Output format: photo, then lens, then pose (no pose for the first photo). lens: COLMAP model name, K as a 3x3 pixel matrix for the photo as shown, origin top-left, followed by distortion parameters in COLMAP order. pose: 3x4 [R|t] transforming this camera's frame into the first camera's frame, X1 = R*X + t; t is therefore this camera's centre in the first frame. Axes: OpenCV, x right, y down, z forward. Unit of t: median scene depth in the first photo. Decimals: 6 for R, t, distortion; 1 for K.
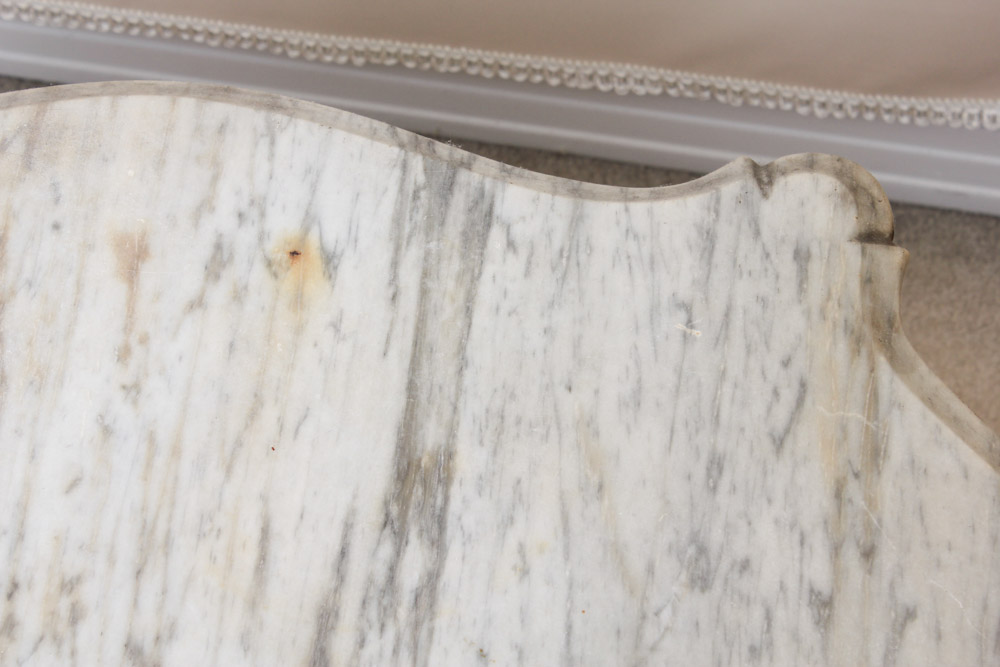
lens RADIAL K [[2333.4, 0, 501.9], [0, 2333.4, 340.2], [0, 0, 1]] dist [0.071646, 0.000000]
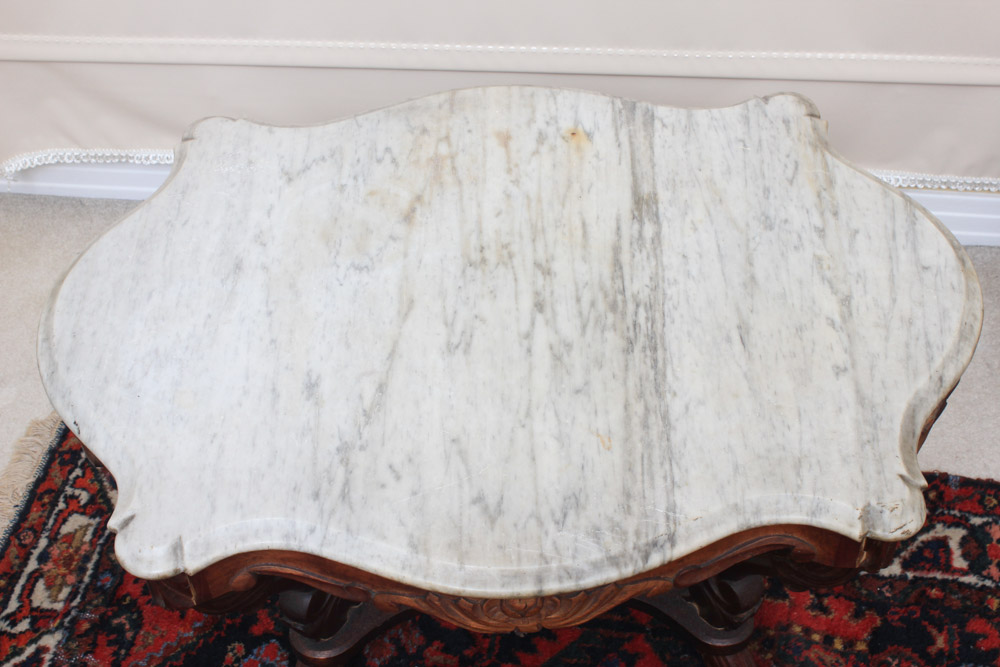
lens RADIAL K [[1455.2, 0, 507.1], [0, 1455.2, 333.6], [0, 0, 1]] dist [-0.033408, 0.000000]
pose [[0.996094, -0.055917, 0.068340, -0.279333], [0.068839, 0.976463, -0.204402, 0.476020], [-0.055302, 0.208308, 0.976498, -0.404523]]
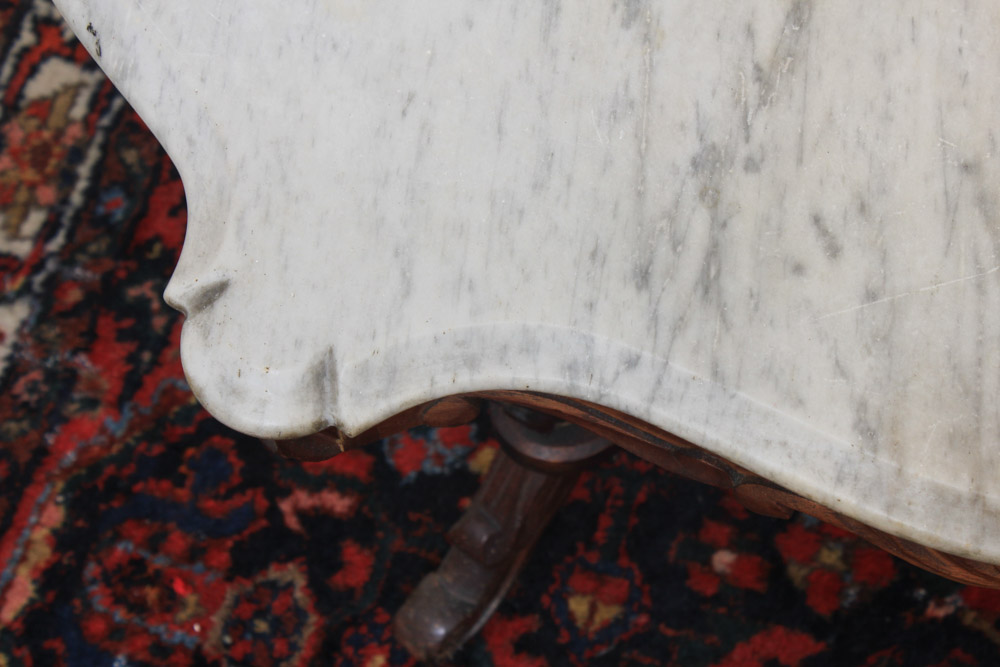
lens RADIAL K [[2333.4, 0, 514.3], [0, 2333.4, 333.6], [0, 0, 1]] dist [0.071646, 0.000000]
pose [[0.999518, 0.028979, -0.011110, -0.400392], [-0.027451, 0.992497, 0.119148, 0.267895], [0.014479, -0.118786, 0.992814, -0.020584]]
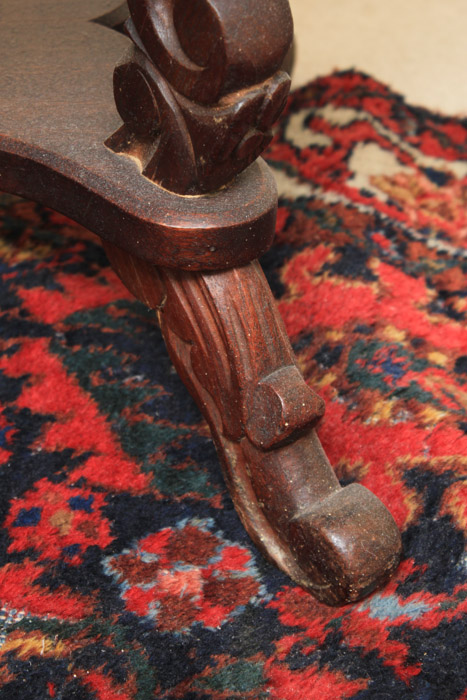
lens RADIAL K [[1633.4, 0, 227.6], [0, 1633.4, 343.0], [0, 0, 1]] dist [0.071646, 0.000000]
pose [[0.990980, -0.008932, 0.133710, -0.037802], [0.055627, 0.935170, -0.349804, 0.789795], [-0.121917, 0.354087, 0.927232, 0.556555]]
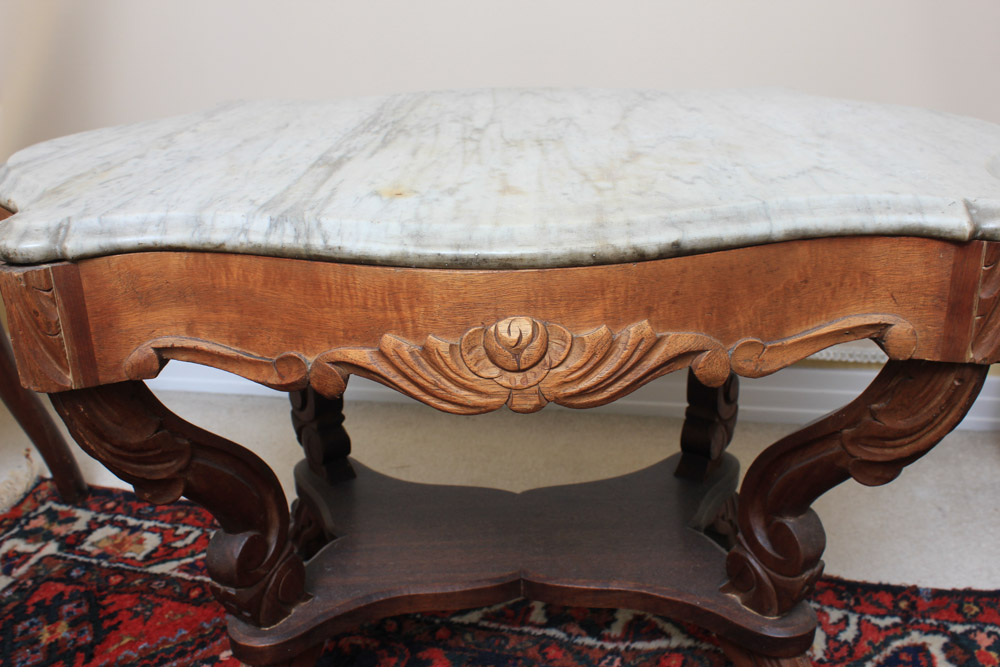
lens RADIAL K [[992.3, 0, 498.4], [0, 992.3, 333.6], [0, 0, 1]] dist [-0.095624, 0.000000]
pose [[-0.996601, 0.077058, -0.029133, -0.132272], [-0.016424, 0.160685, 0.986869, -0.673484], [0.080727, 0.983993, -0.158873, 1.246878]]
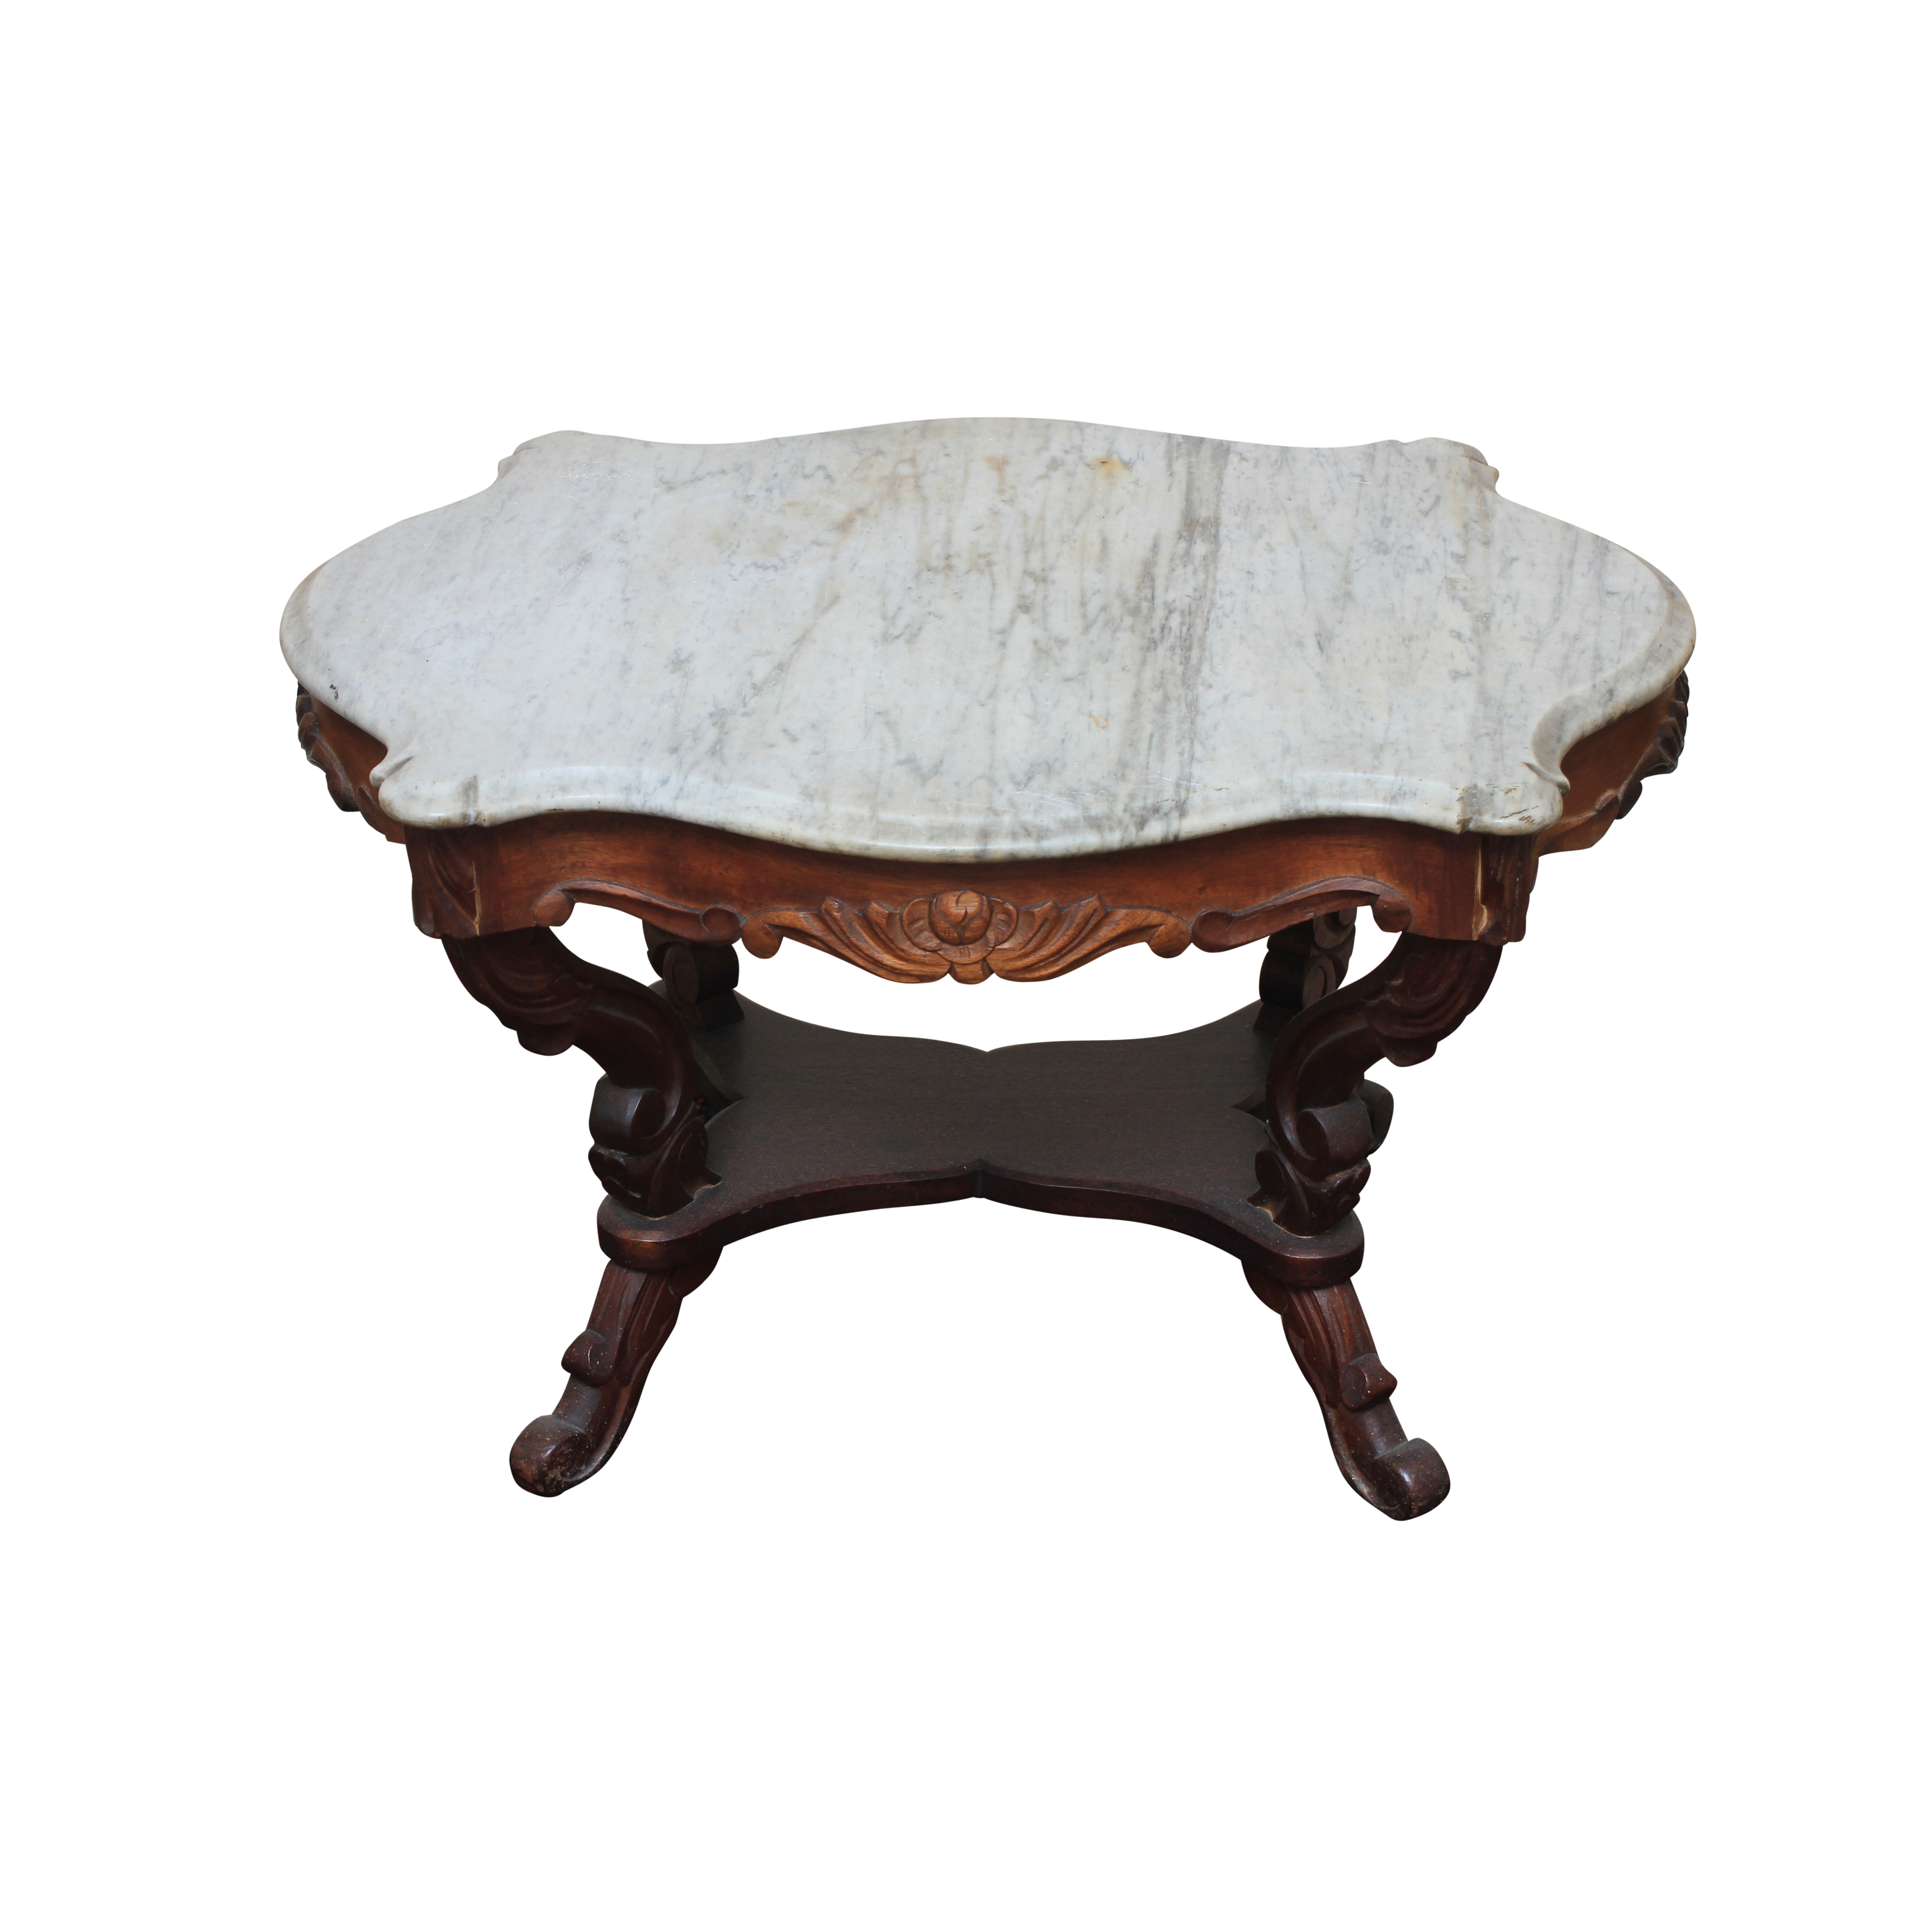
lens RADIAL K [[3462.3, 0, 936.1], [0, 3462.3, 951.8], [0, 0, 1]] dist [0.006023, 0.000000]
pose [[0.999677, 0.019906, 0.015804, -0.240482], [-0.009408, 0.867422, -0.497485, 1.452186], [-0.023611, 0.497175, 0.867329, -0.865814]]
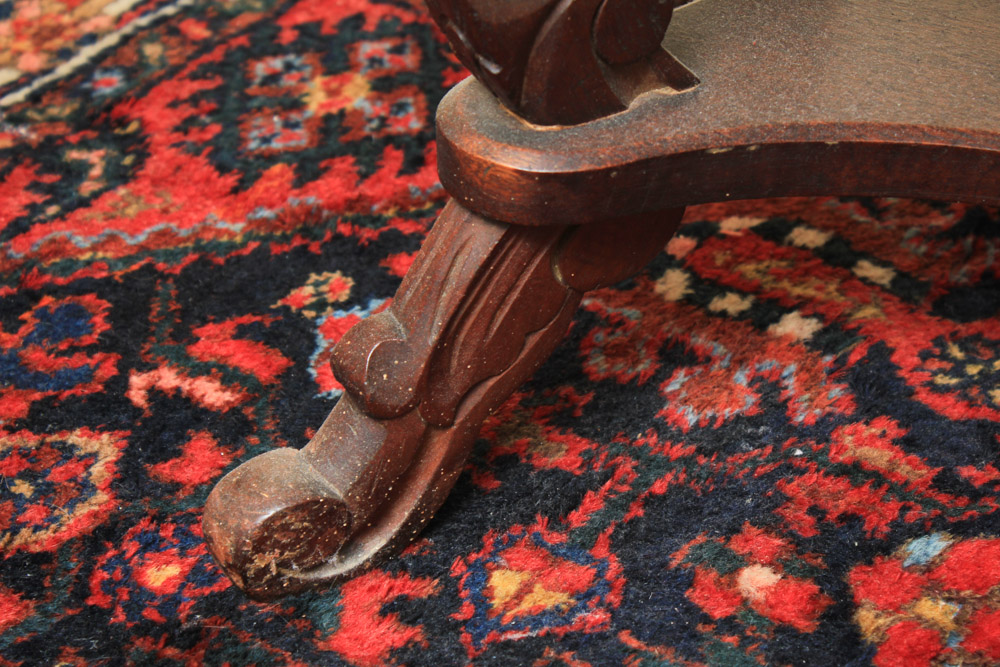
lens RADIAL K [[2333.4, 0, 506.0], [0, 2333.4, 334.2], [0, 0, 1]] dist [0.071646, 0.000000]
pose [[0.935421, 0.238605, -0.260873, -0.175746], [-0.320245, 0.884475, -0.339333, 0.795623], [0.149769, 0.400963, 0.903769, 0.537085]]
